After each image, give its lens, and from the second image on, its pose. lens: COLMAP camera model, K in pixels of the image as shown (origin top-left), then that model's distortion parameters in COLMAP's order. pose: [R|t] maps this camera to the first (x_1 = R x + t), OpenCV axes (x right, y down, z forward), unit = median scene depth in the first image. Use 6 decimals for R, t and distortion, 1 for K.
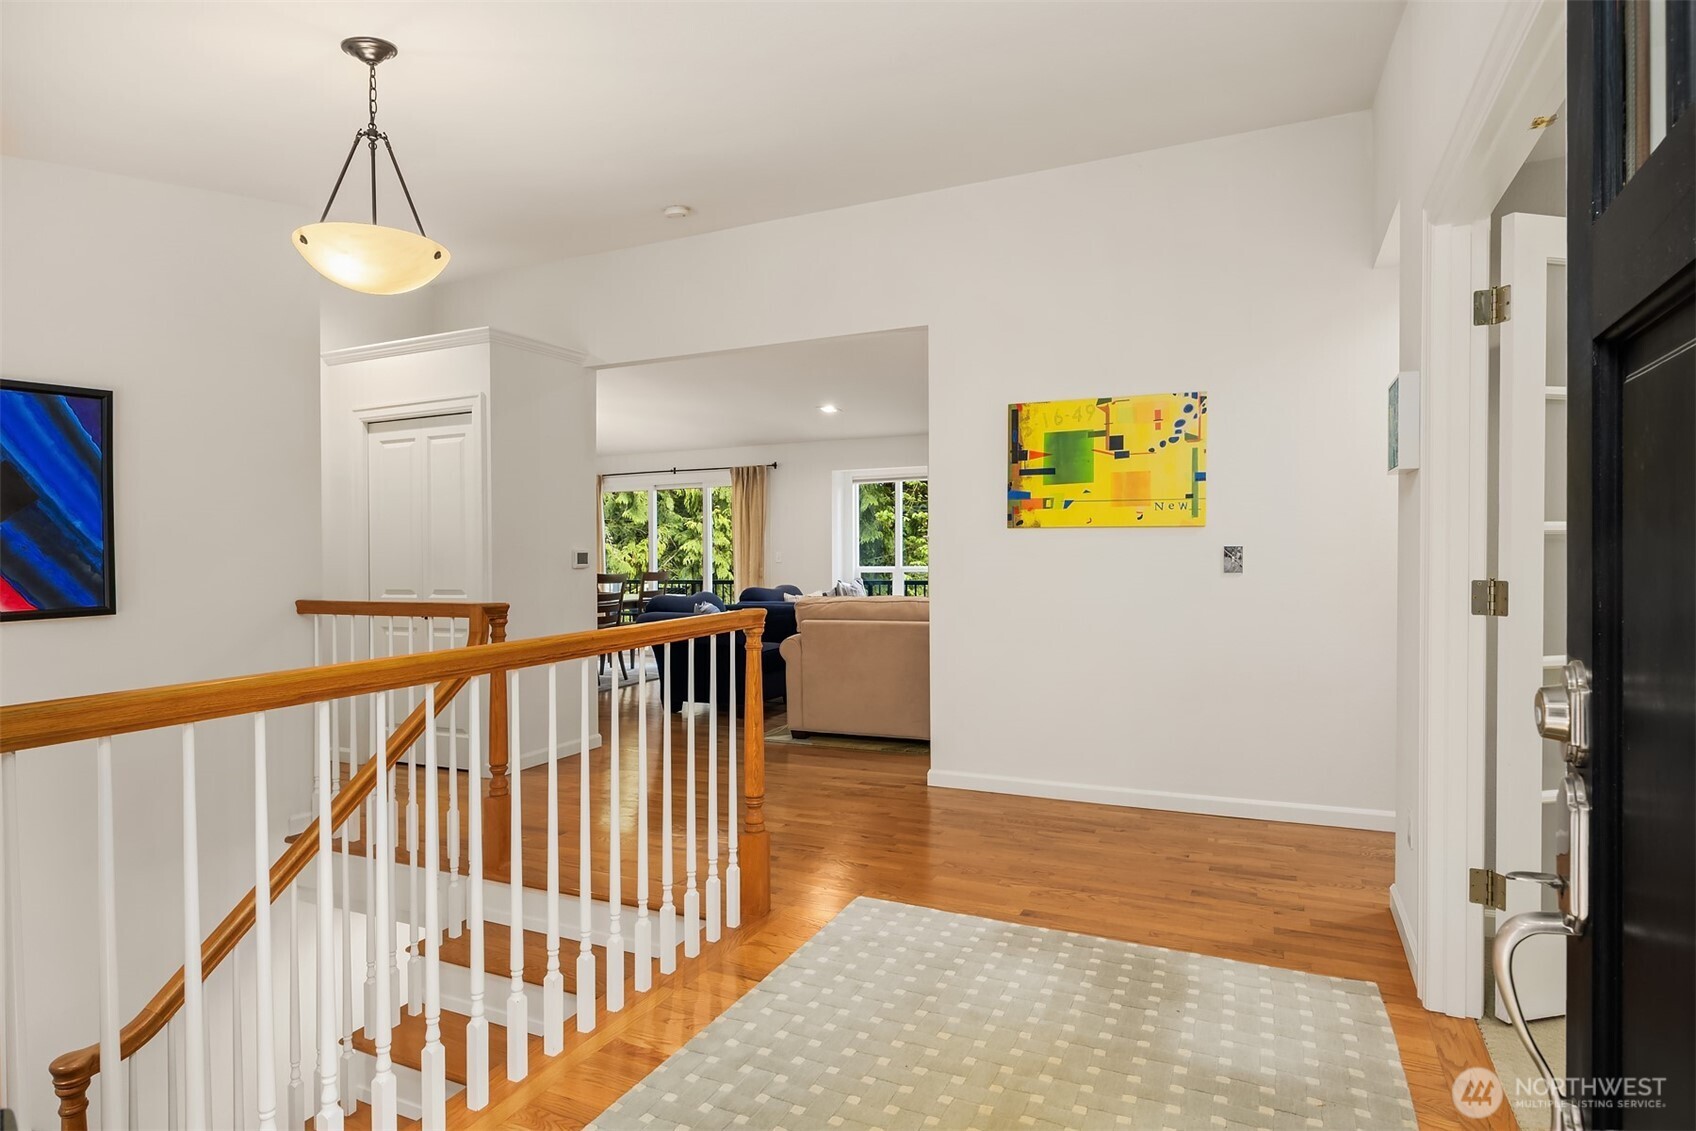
lens RADIAL K [[911.3, 0, 850.7], [0, 911.3, 554.9], [0, 0, 1]] dist [-0.021092, 0.000063]
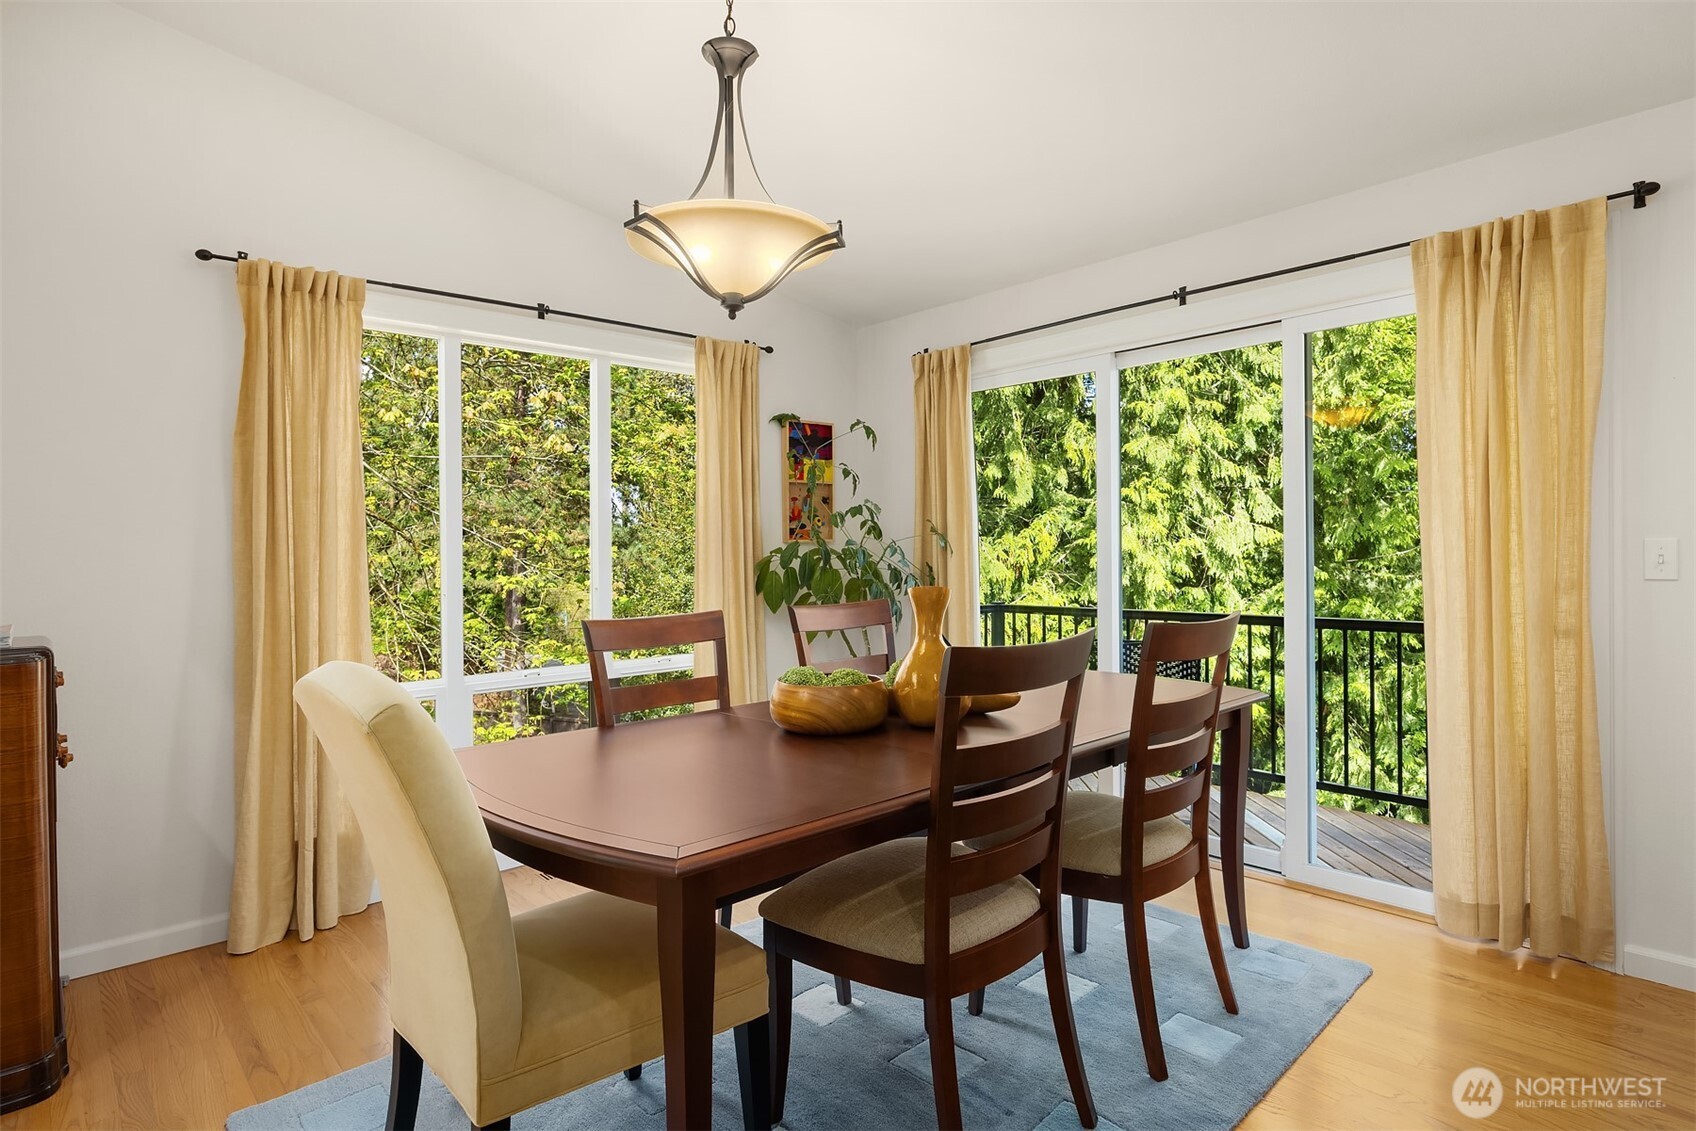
lens RADIAL K [[911.3, 0, 850.7], [0, 911.3, 554.9], [0, 0, 1]] dist [-0.021092, 0.000063]
pose [[0.925147, 0.000233, -0.379609, -0.186114], [0.000887, 0.999996, 0.002775, 0.000595], [0.379608, -0.002904, 0.925143, 0.668354]]
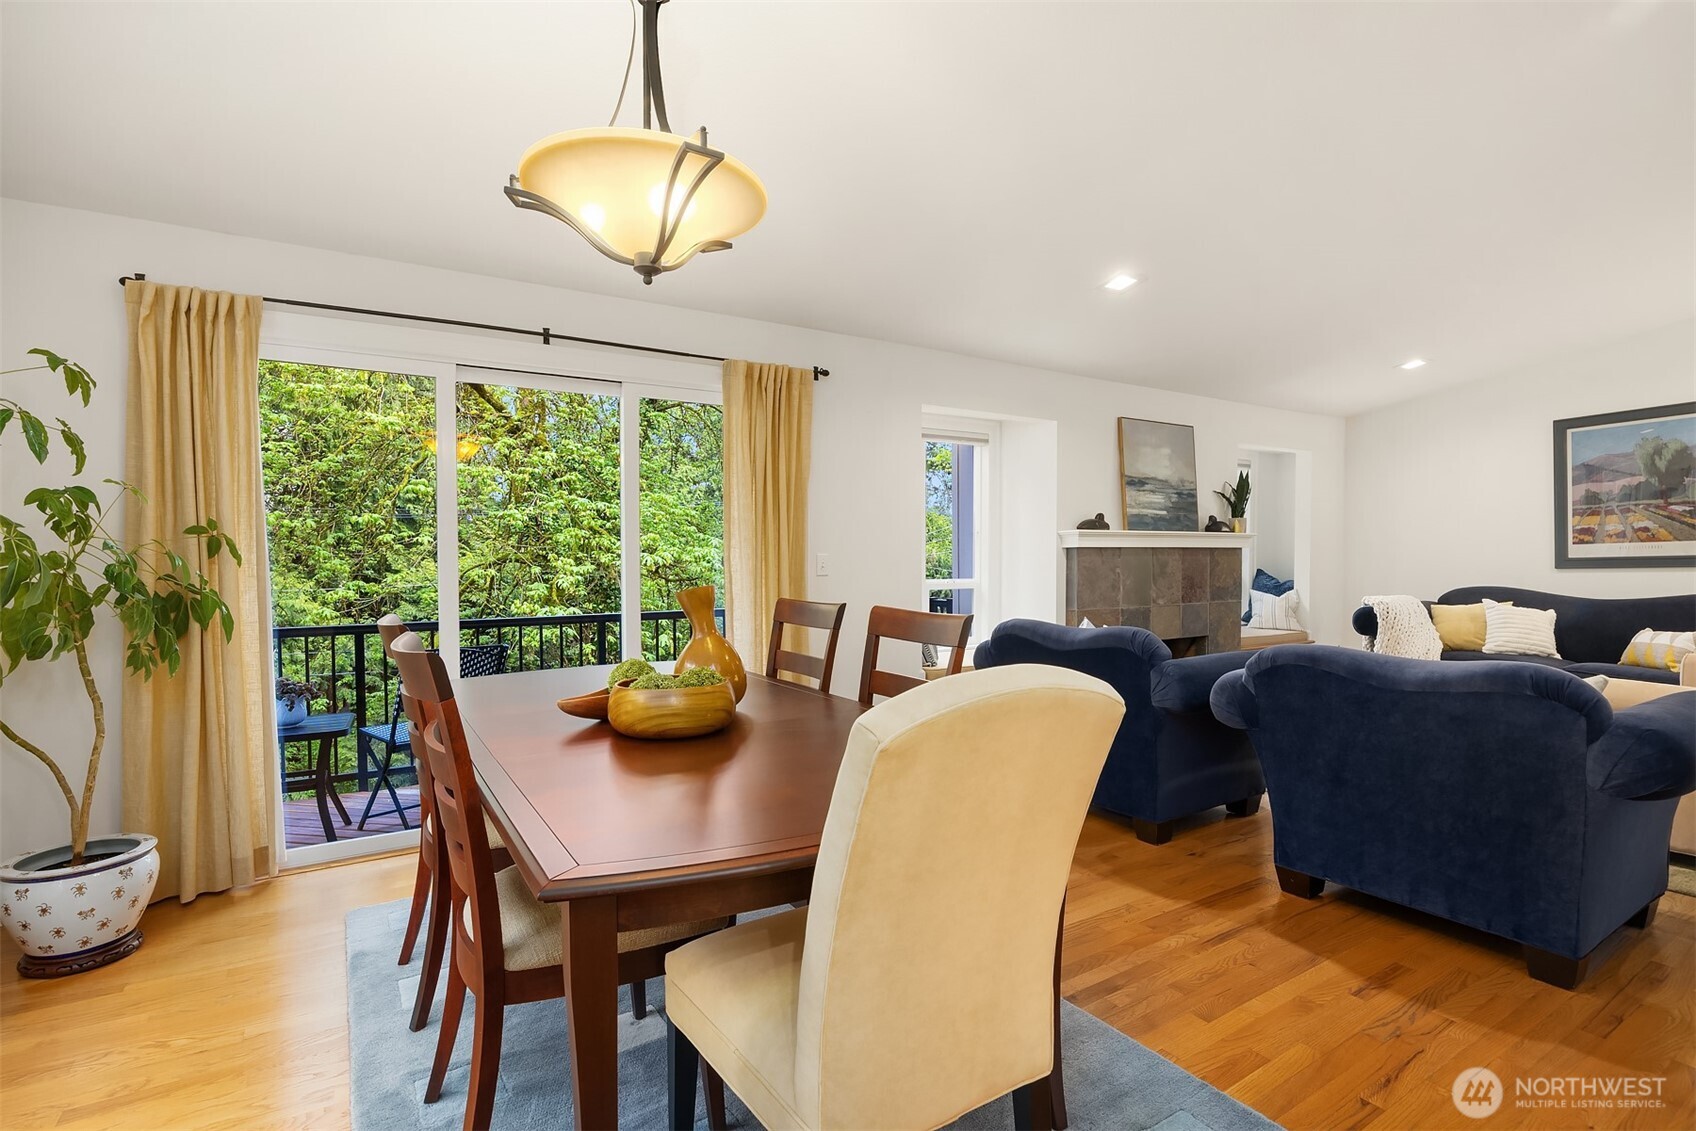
lens RADIAL K [[811.0, 0, 857.6], [0, 811.0, 583.9], [0, 0, 1]] dist [-0.003839, -0.000984]
pose [[0.524840, -0.021323, 0.850934, -0.431083], [0.005606, 0.999751, 0.021595, 0.004250], [-0.851183, -0.006563, 0.524829, 0.733483]]
